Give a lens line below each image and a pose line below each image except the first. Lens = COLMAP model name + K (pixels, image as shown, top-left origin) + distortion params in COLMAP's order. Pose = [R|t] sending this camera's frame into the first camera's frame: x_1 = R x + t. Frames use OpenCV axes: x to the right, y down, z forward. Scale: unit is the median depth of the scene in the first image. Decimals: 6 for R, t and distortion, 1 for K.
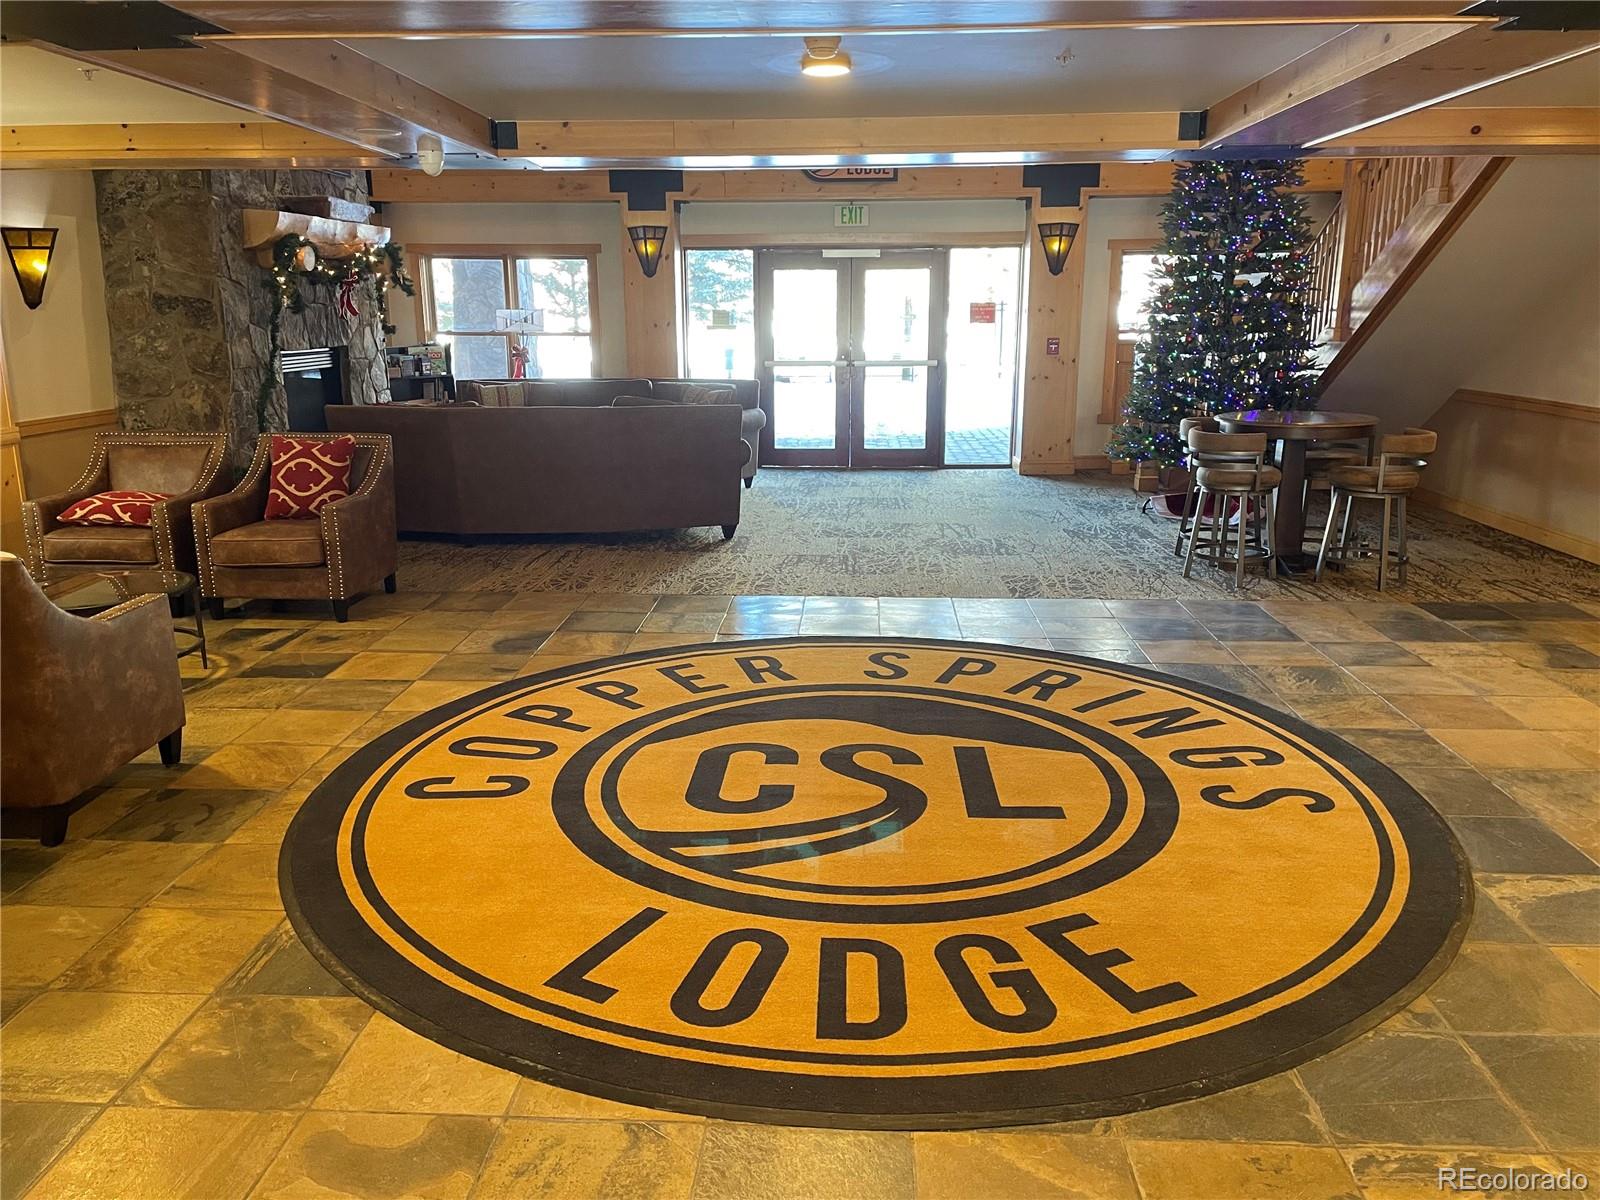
lens RADIAL K [[1188.6, 0, 795.3], [0, 1188.6, 596.4], [0, 0, 1]] dist [0.105421, -0.131039]
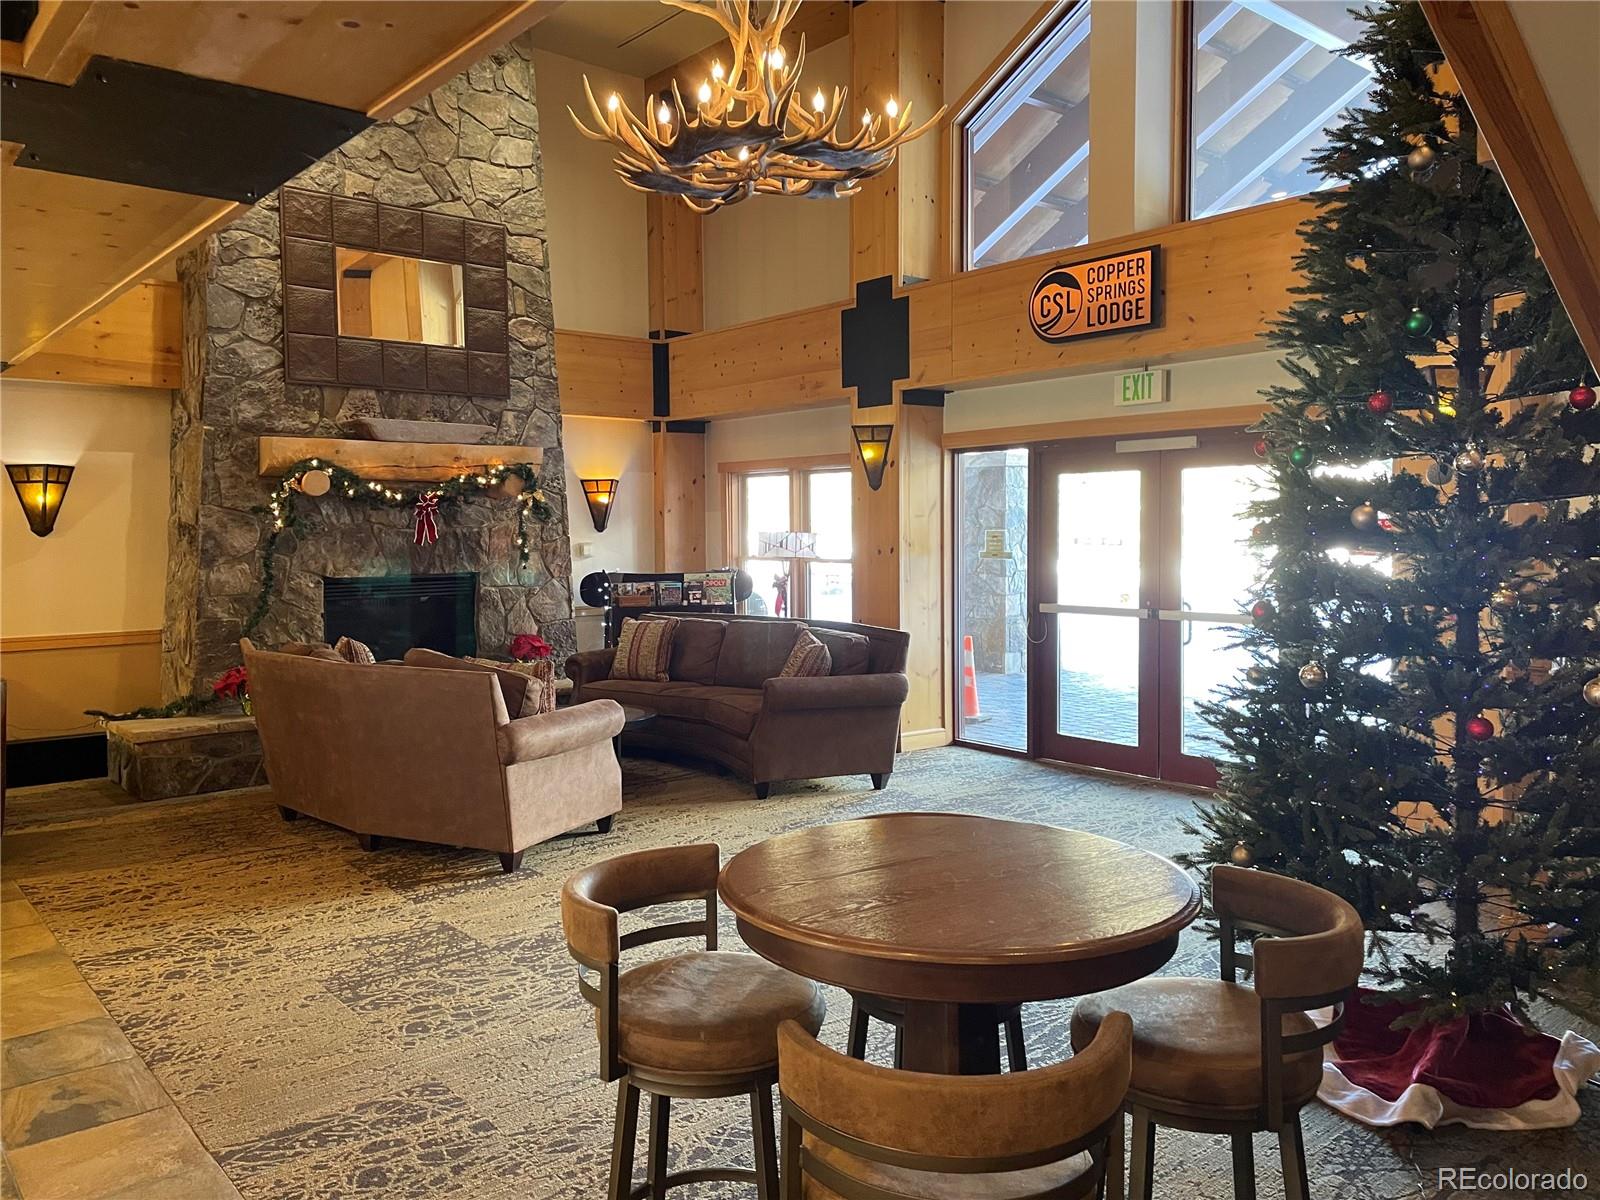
lens RADIAL K [[1188.6, 0, 795.3], [0, 1188.6, 596.4], [0, 0, 1]] dist [0.105421, -0.131039]
pose [[0.688417, 0.039944, -0.724214, 0.401886], [-0.165297, 0.980848, -0.103028, -0.117918], [0.706229, 0.190637, 0.681835, 0.477129]]
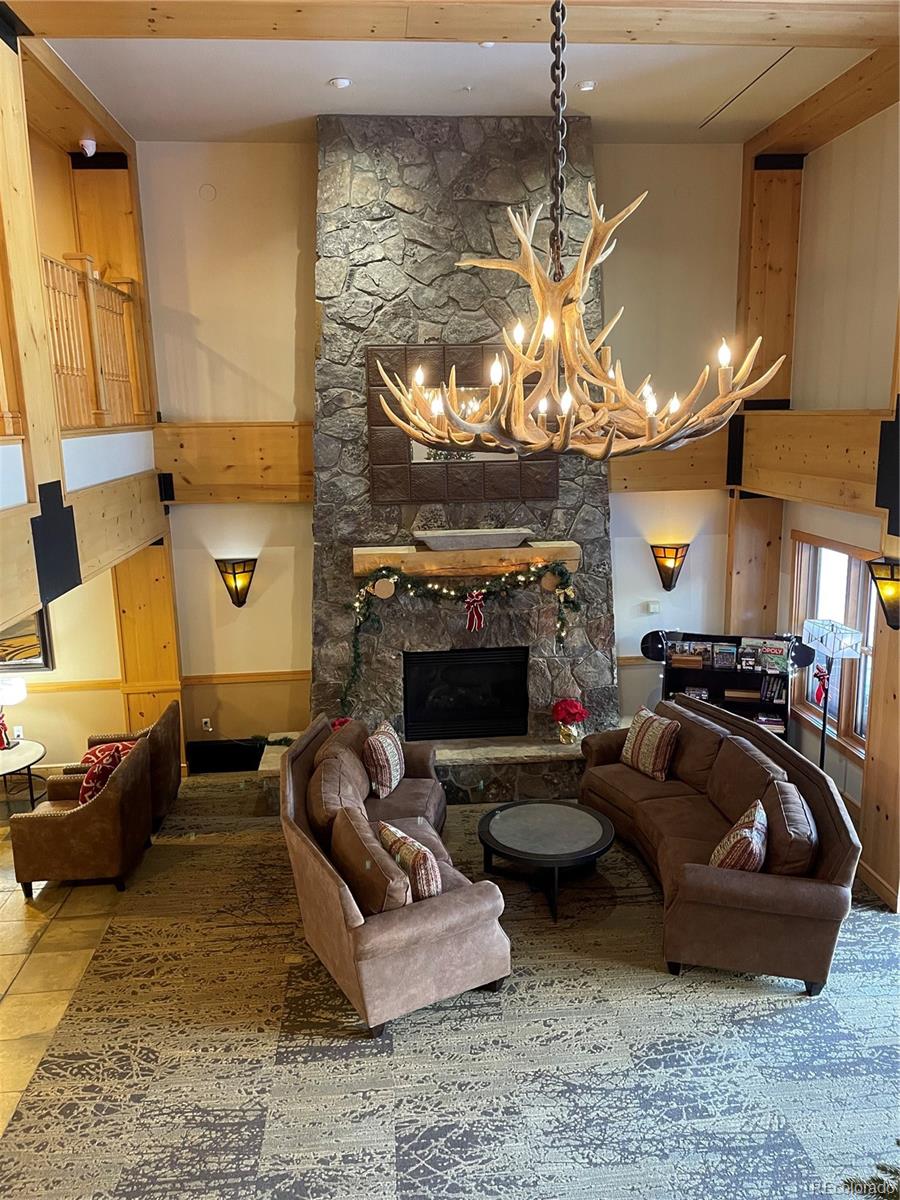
lens RADIAL K [[891.5, 0, 466.9], [0, 891.5, 600.4], [0, 0, 1]] dist [0.105421, -0.131039]
pose [[0.143236, 0.210702, -0.966999, 0.345631], [-0.211695, 0.960983, 0.178034, -0.330089], [0.966783, 0.179208, 0.182252, 0.686209]]
